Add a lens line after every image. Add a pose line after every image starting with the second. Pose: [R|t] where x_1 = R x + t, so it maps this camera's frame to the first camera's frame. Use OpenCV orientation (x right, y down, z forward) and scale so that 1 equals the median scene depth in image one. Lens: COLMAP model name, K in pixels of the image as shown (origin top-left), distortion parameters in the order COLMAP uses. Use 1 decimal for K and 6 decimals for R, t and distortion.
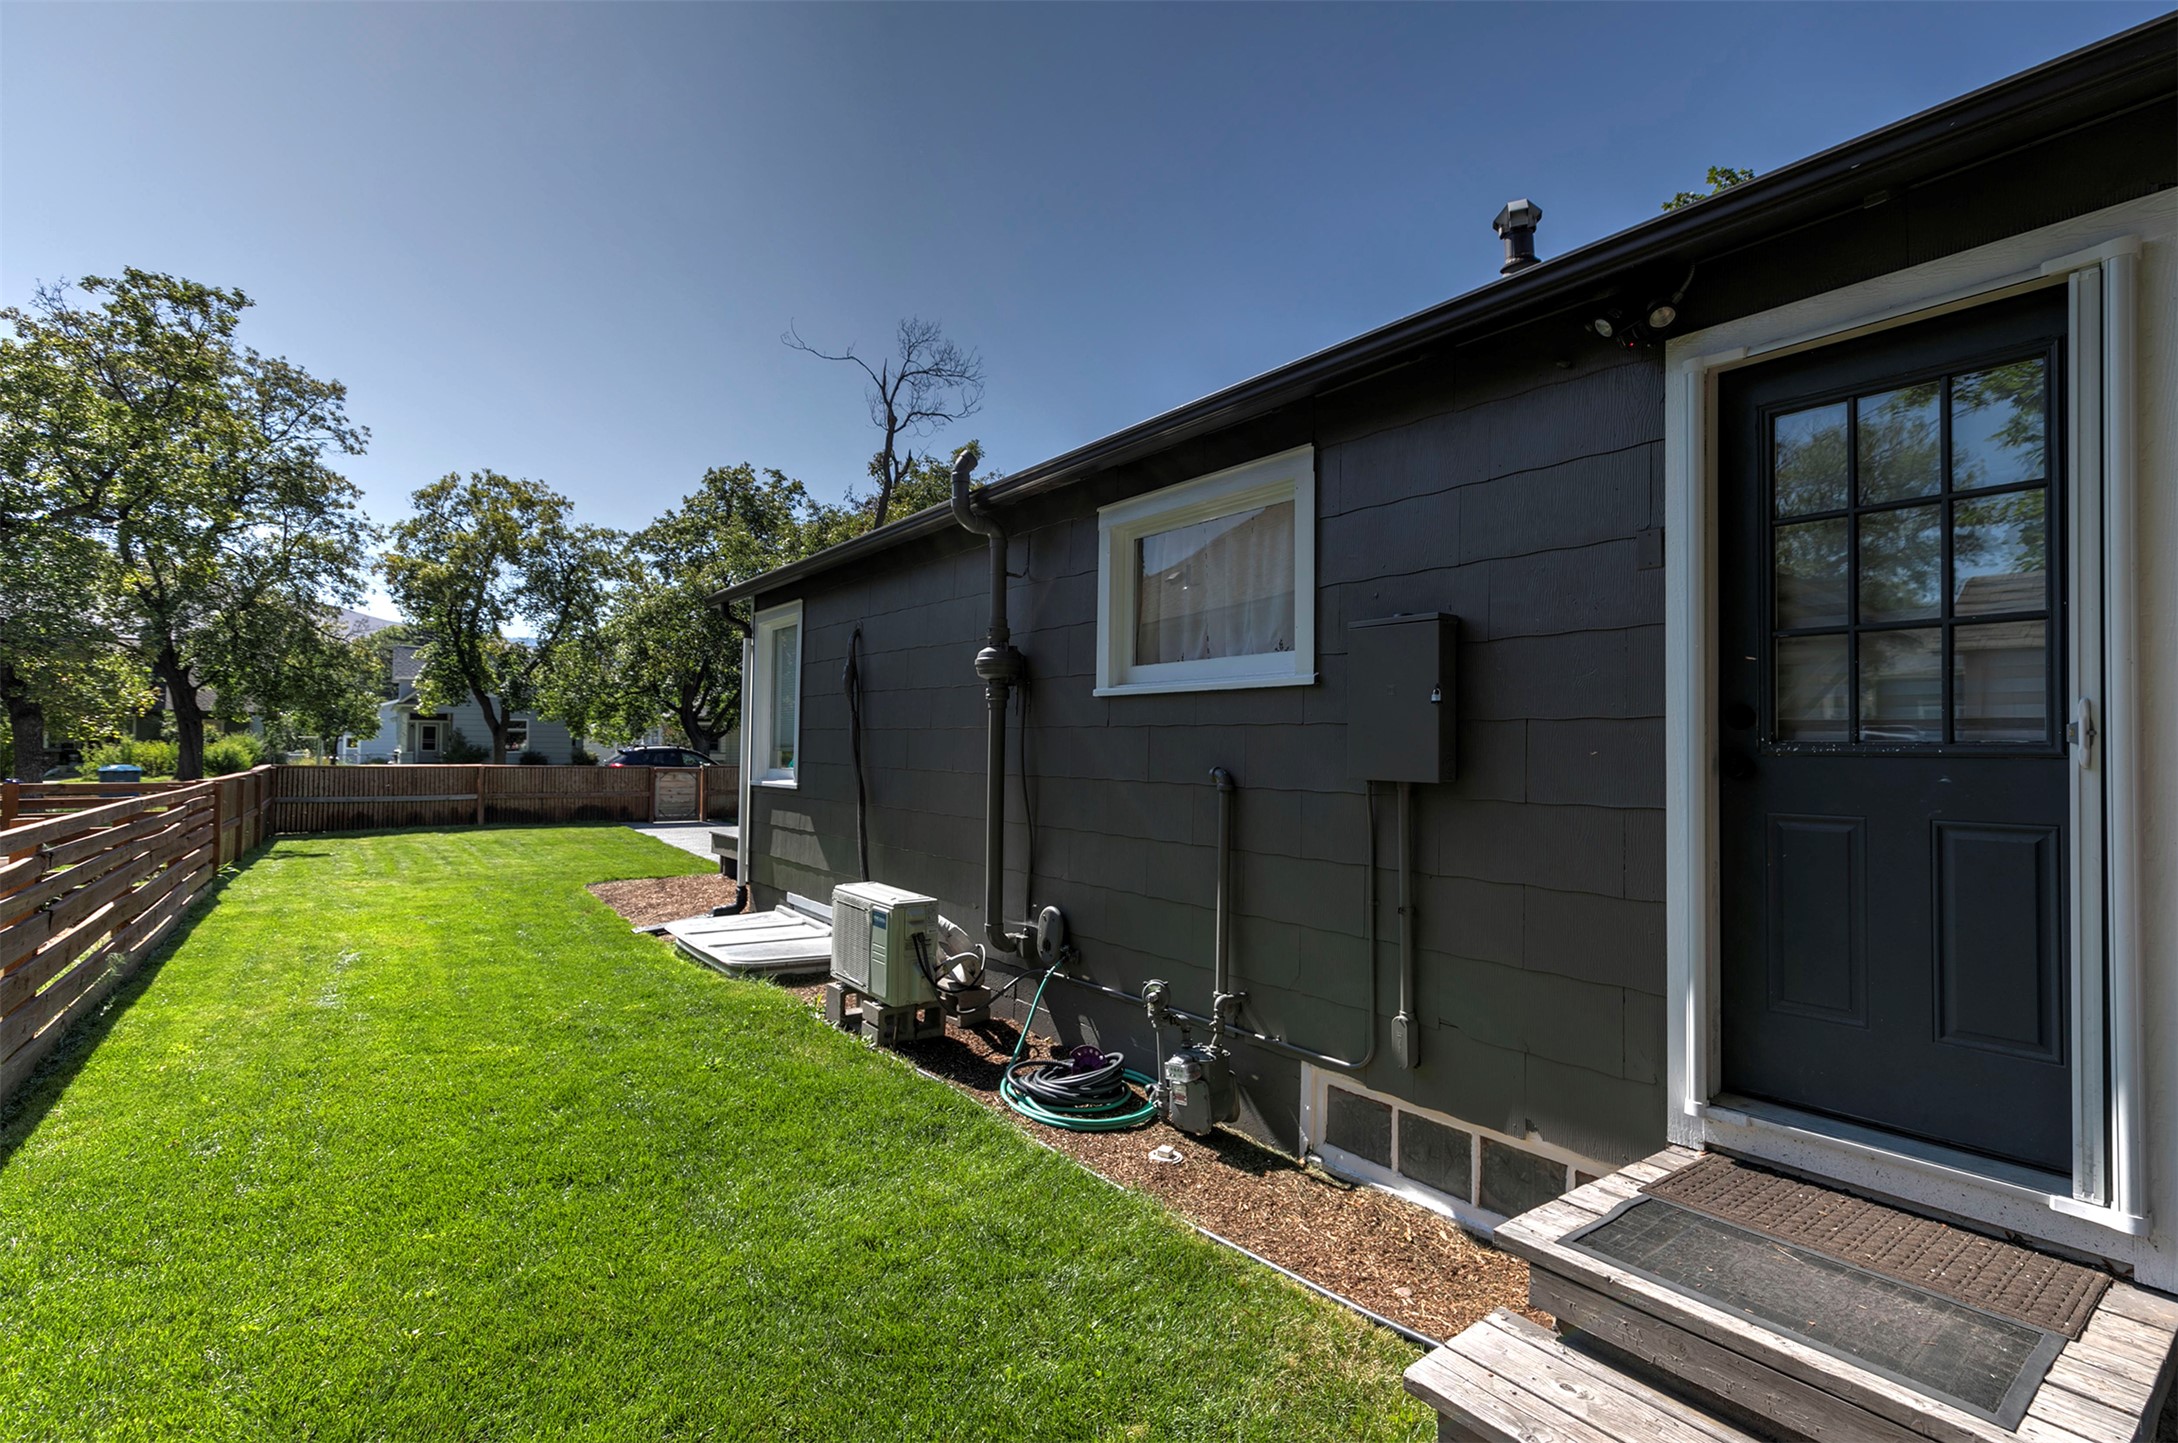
lens RADIAL K [[986.2, 0, 1081.9], [0, 986.2, 733.0], [0, 0, 1]] dist [0.006820, -0.003045]
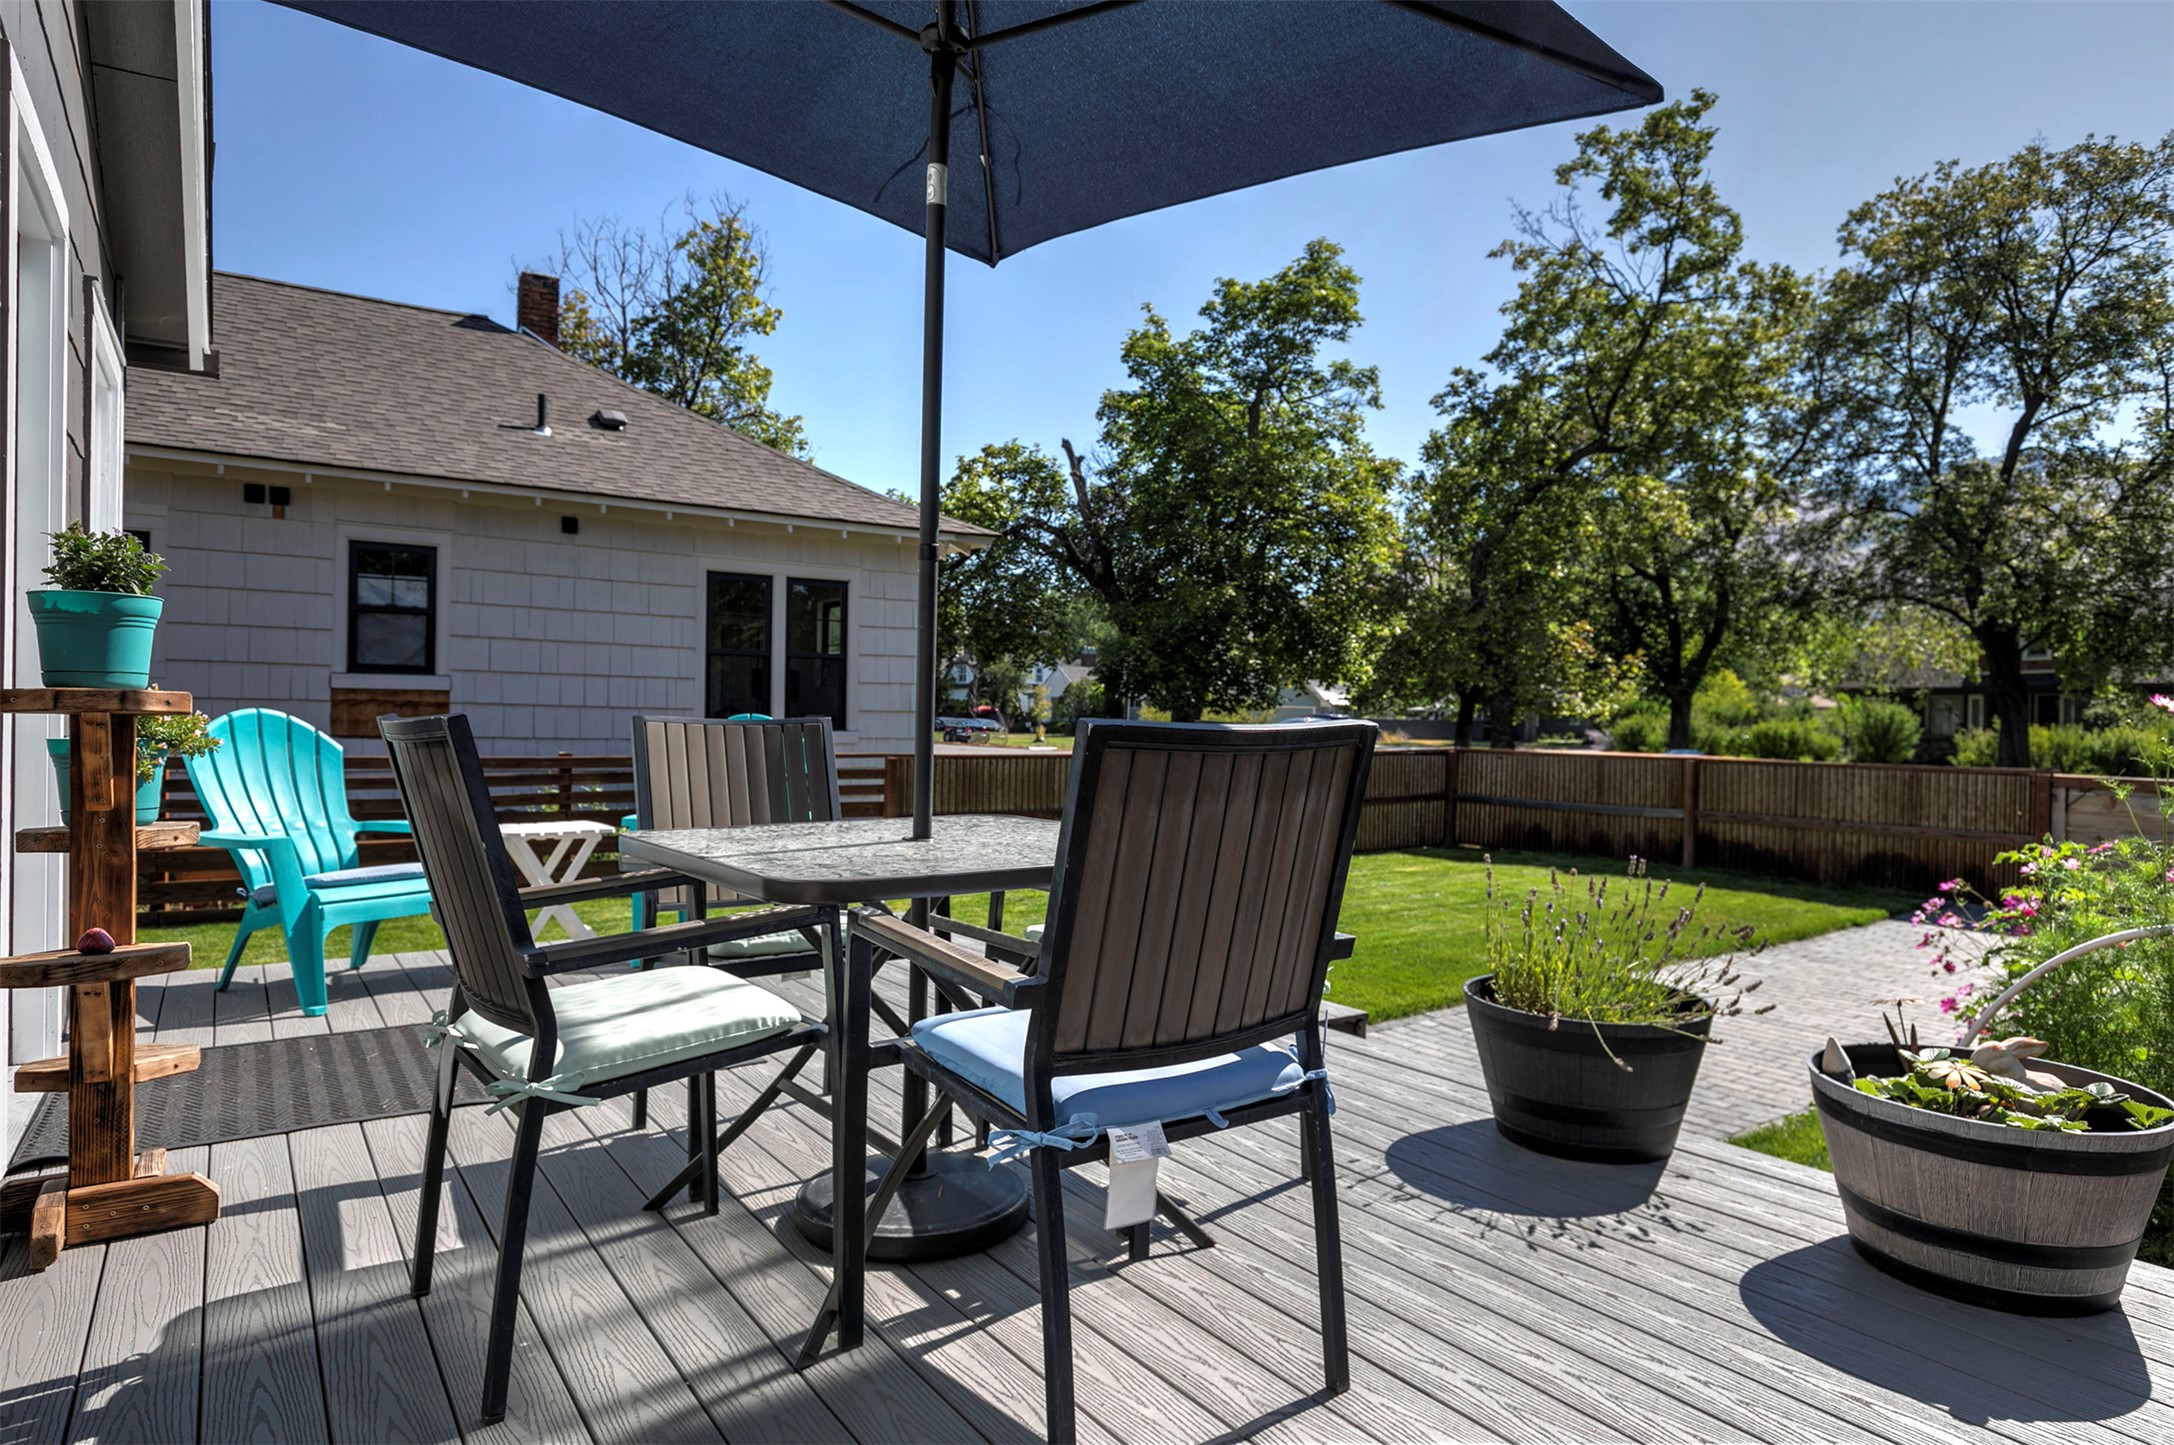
lens RADIAL K [[1258.4, 0, 1079.4], [0, 1258.4, 728.1], [0, 0, 1]] dist [-0.002239, -0.001988]
pose [[-0.055822, -0.001654, -0.998439, 0.049521], [0.002286, 0.999996, -0.001784, 0.009892], [0.998438, -0.002382, -0.055818, 0.359884]]
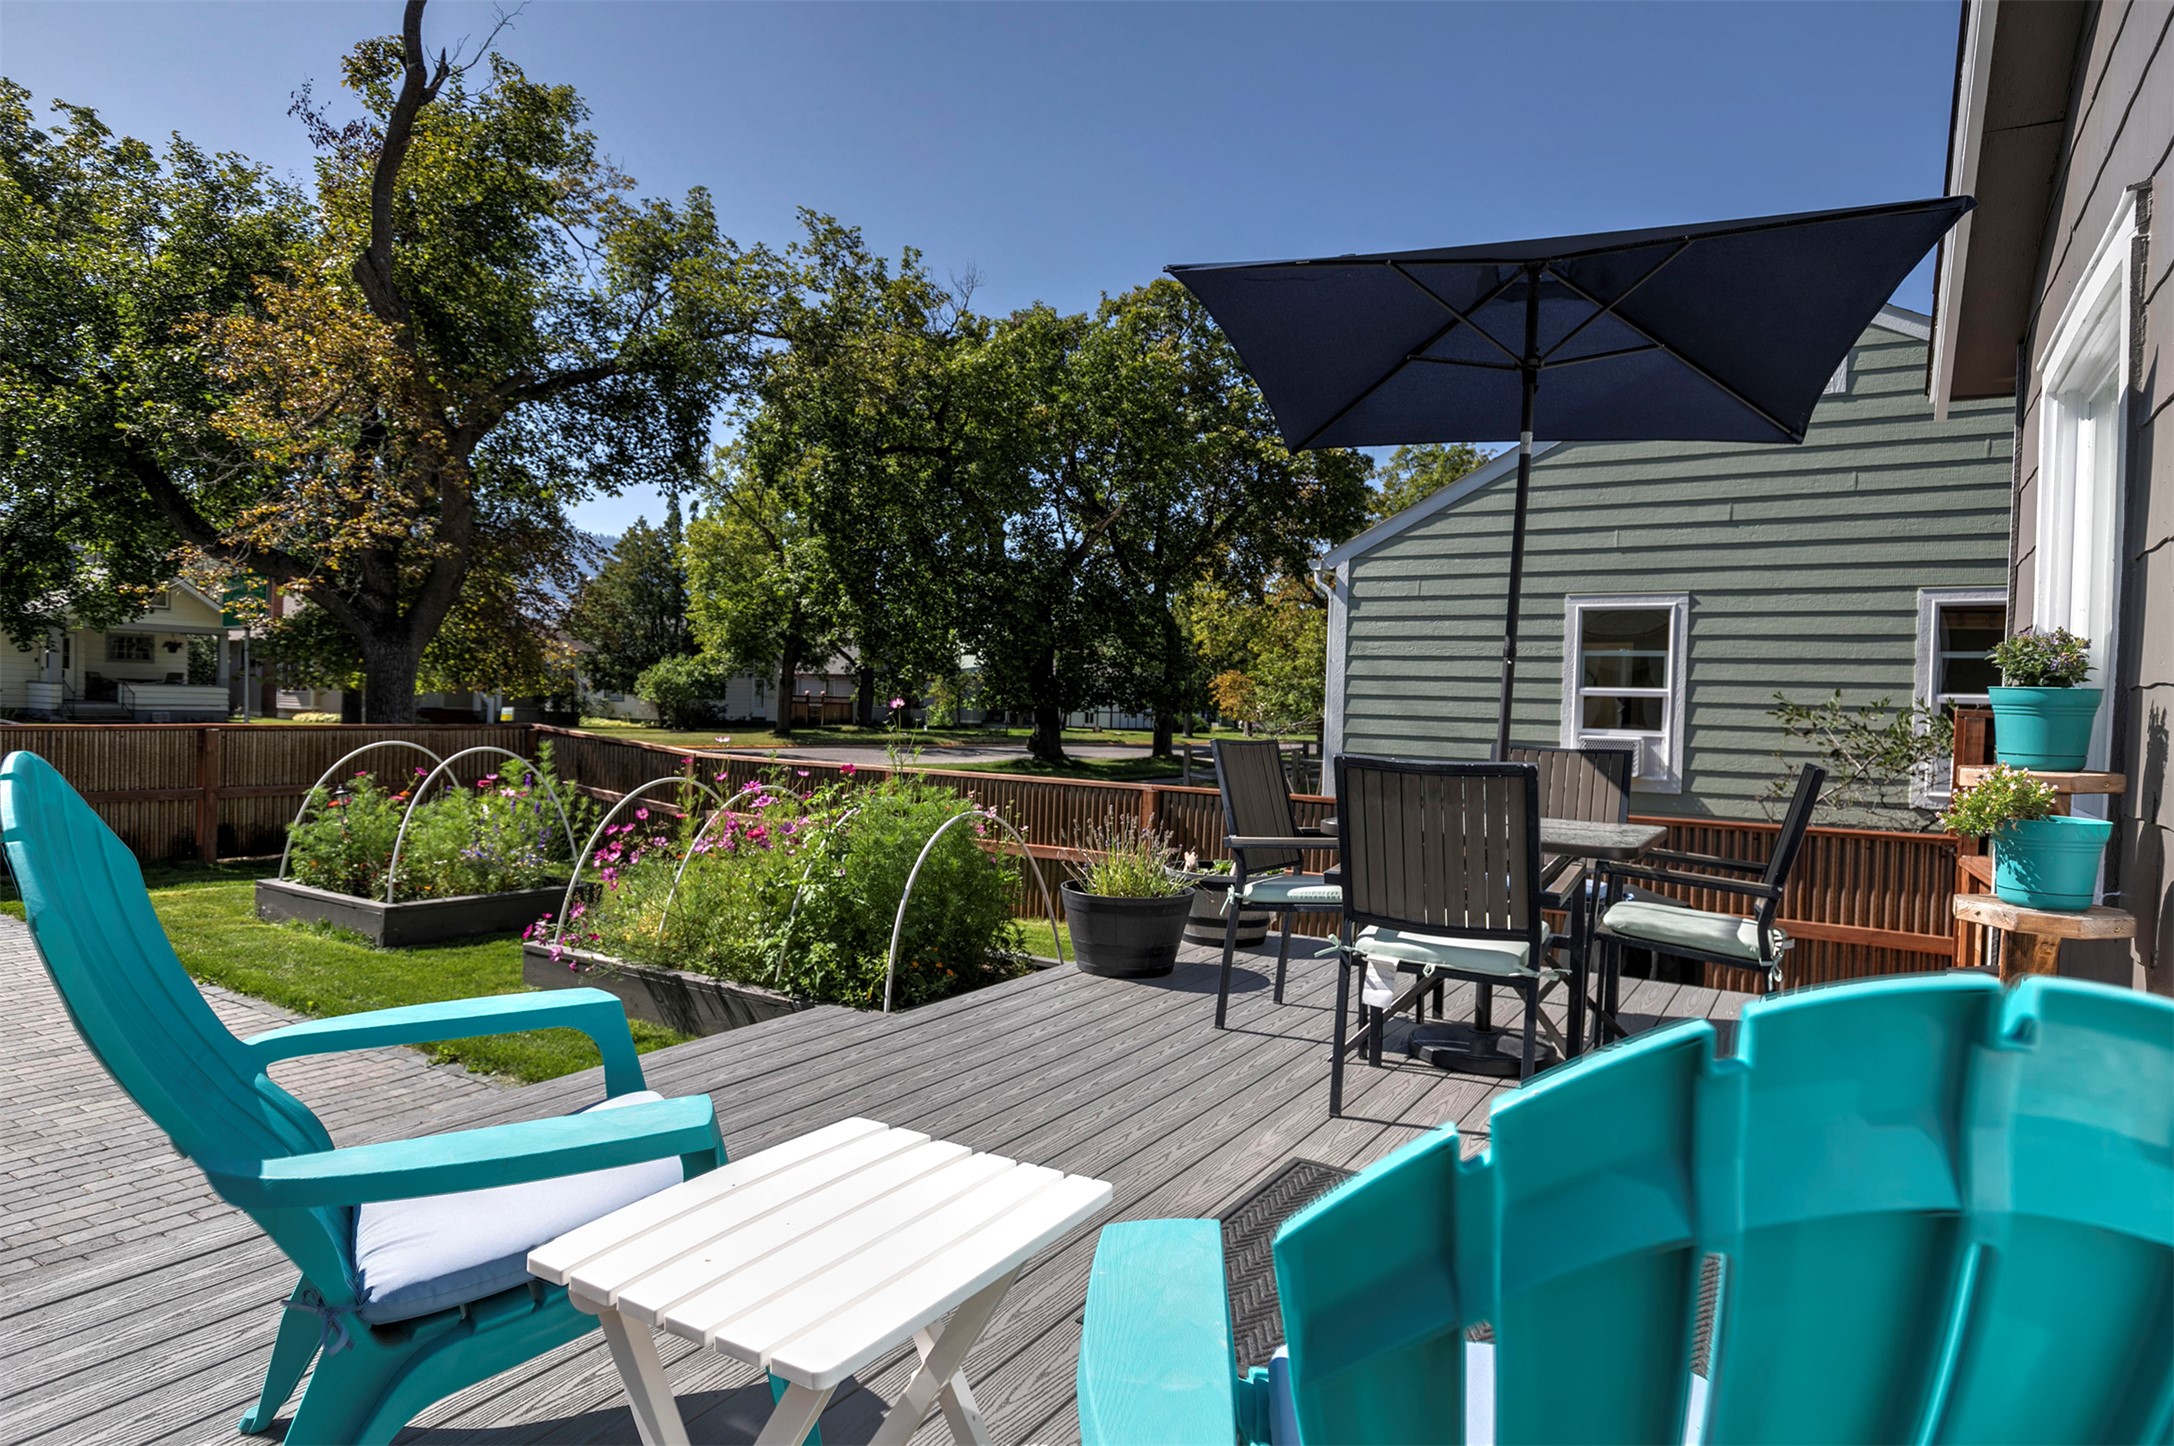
lens RADIAL K [[1258.4, 0, 1094.3], [0, 1258.4, 728.3], [0, 0, 1]] dist [-0.002239, -0.001988]
pose [[0.922081, 0.012587, 0.386793, -0.098860], [-0.029227, 0.998881, 0.037169, 0.004188], [-0.385892, -0.045578, 0.921417, 0.256495]]
